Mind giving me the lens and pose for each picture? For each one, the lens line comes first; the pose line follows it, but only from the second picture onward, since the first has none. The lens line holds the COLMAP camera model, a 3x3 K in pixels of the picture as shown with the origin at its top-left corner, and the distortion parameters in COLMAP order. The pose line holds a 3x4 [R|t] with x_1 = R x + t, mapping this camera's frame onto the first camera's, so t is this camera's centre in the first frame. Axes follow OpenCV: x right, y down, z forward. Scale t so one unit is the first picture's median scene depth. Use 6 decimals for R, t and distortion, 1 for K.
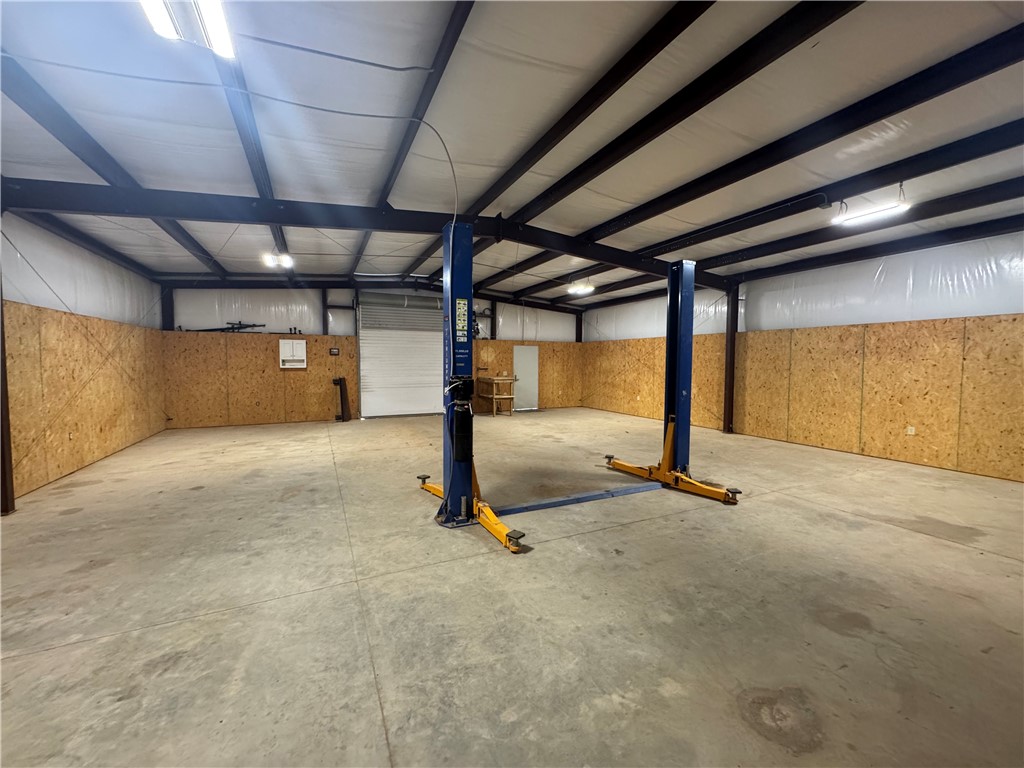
lens RADIAL K [[406.0, 0, 514.7], [0, 406.0, 381.1], [0, 0, 1]] dist [-0.002560, -0.000267]
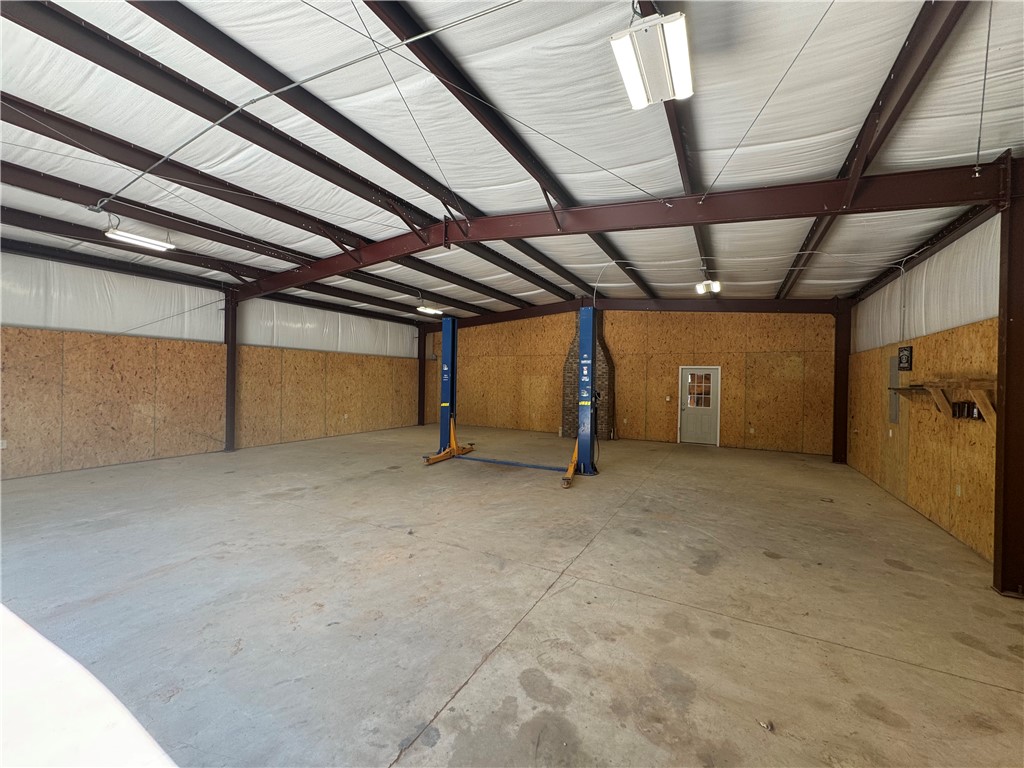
lens RADIAL K [[406.0, 0, 514.7], [0, 406.0, 381.1], [0, 0, 1]] dist [-0.002560, -0.000267]
pose [[-0.582926, -0.017472, 0.812337, -1.201556], [0.019644, 0.999174, 0.035587, -0.106908], [-0.812288, 0.036702, -0.582101, 1.969064]]
